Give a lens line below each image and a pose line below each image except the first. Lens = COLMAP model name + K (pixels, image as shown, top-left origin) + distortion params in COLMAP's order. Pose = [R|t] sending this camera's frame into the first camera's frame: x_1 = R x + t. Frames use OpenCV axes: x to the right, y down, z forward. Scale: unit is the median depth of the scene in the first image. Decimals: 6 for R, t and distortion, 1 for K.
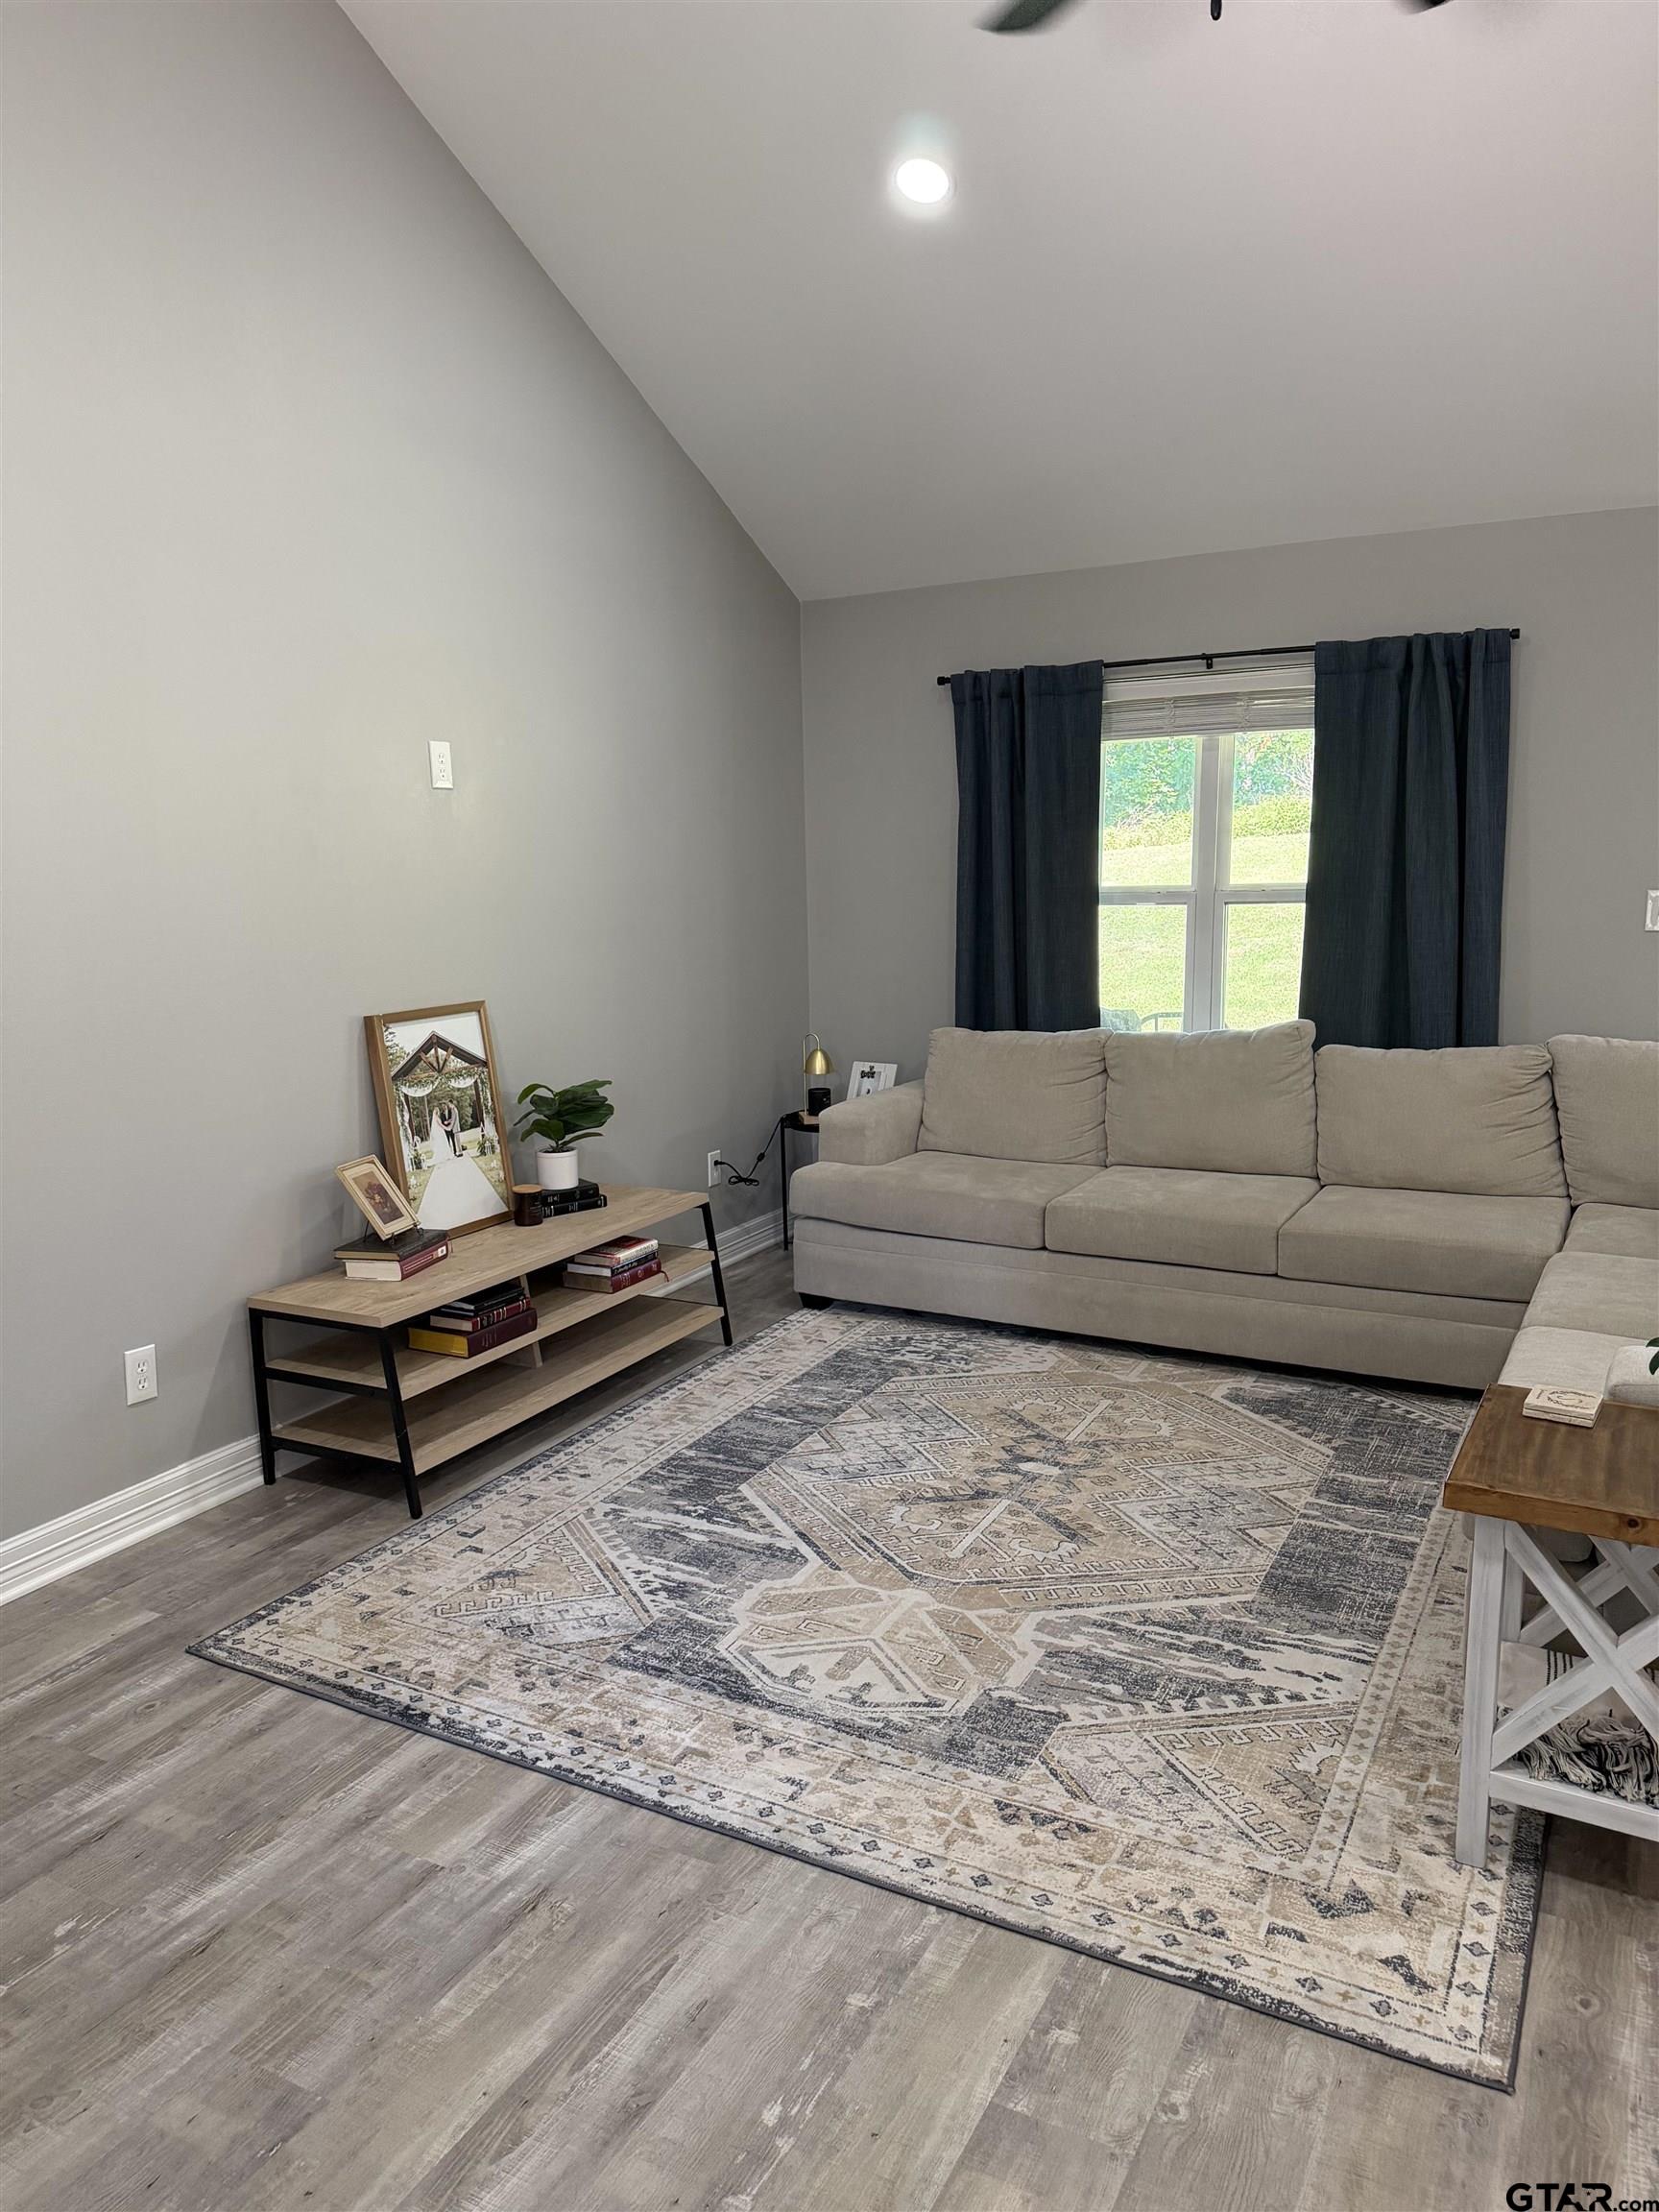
lens RADIAL K [[1549.8, 0, 814.8], [0, 1549.8, 1102.3], [0, 0, 1]] dist [0.055403, -0.078337]
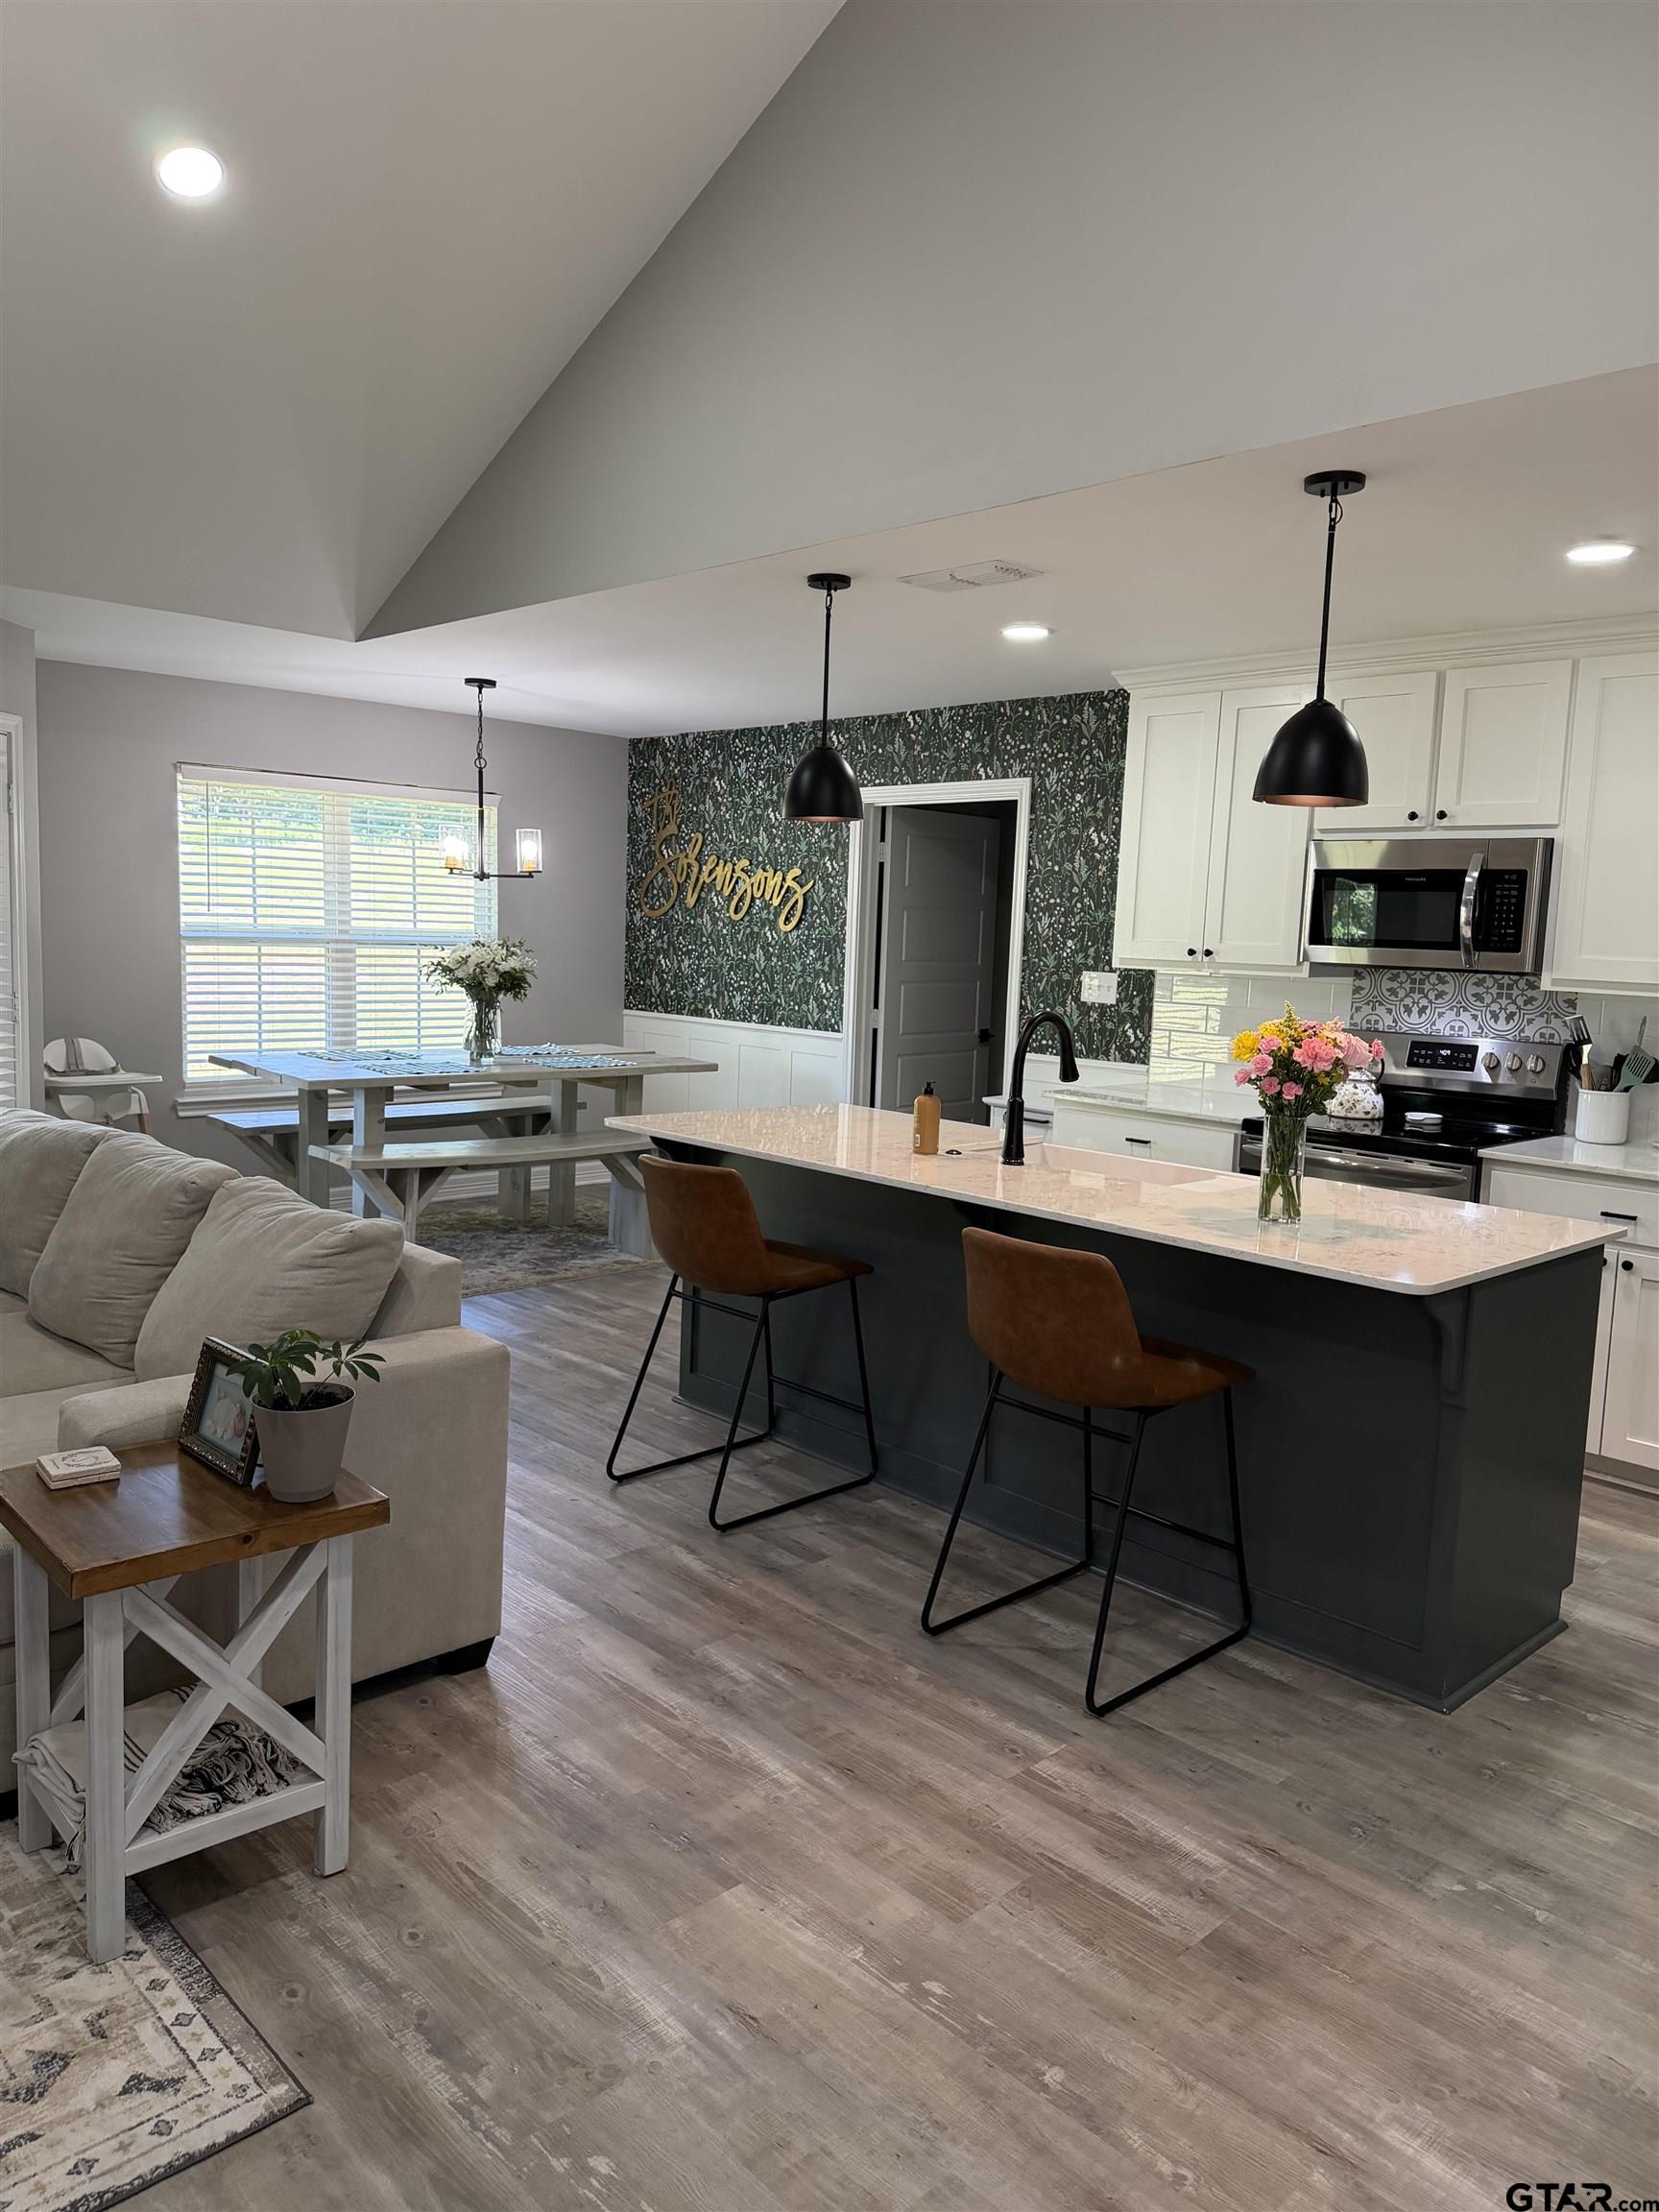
lens RADIAL K [[1537.0, 0, 825.2], [0, 1537.0, 1113.4], [0, 0, 1]] dist [0.090334, -0.088478]
pose [[0.300650, -0.084659, 0.949970, -0.245320], [0.107589, 0.992705, 0.054417, -0.027169], [-0.947647, 0.085845, 0.307566, 0.179962]]
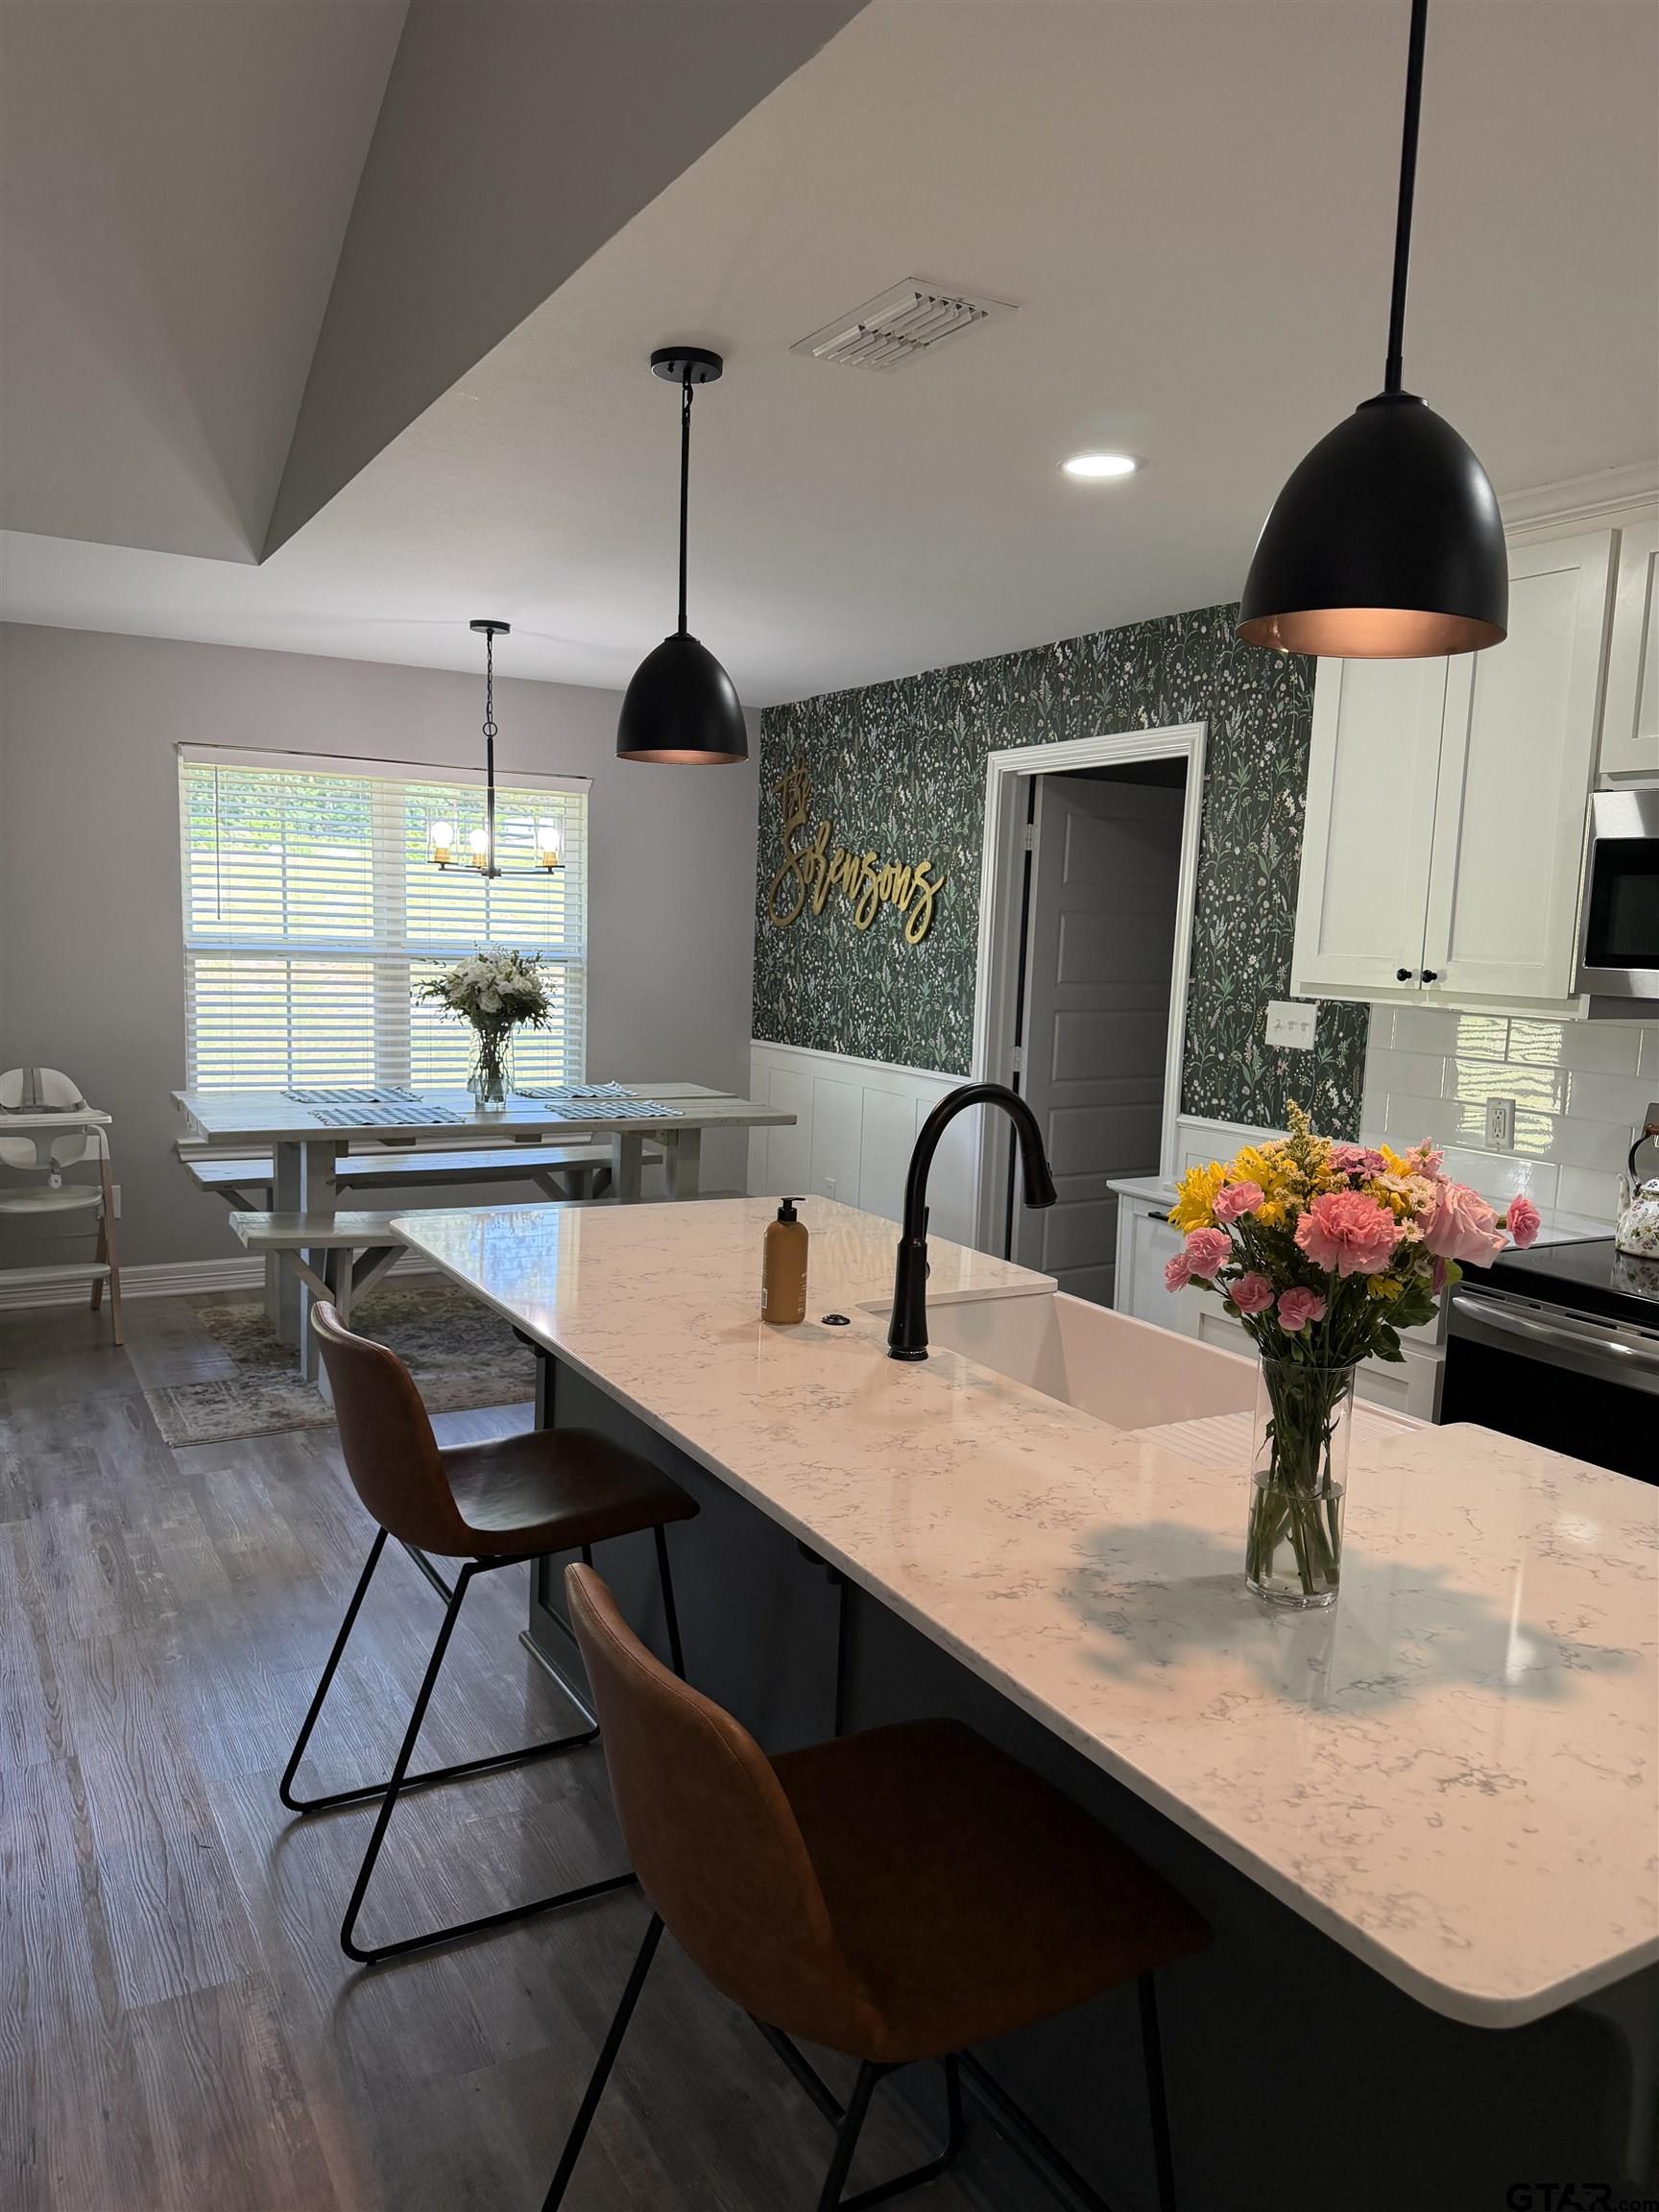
lens RADIAL K [[1519.2, 0, 826.1], [0, 1519.2, 1119.0], [0, 0, 1]] dist [0.173357, -0.358393]
pose [[0.525456, -0.067284, 0.848156, 0.435913], [0.086995, 0.995892, 0.025108, -0.029430], [-0.846362, 0.060592, 0.529151, 0.073695]]
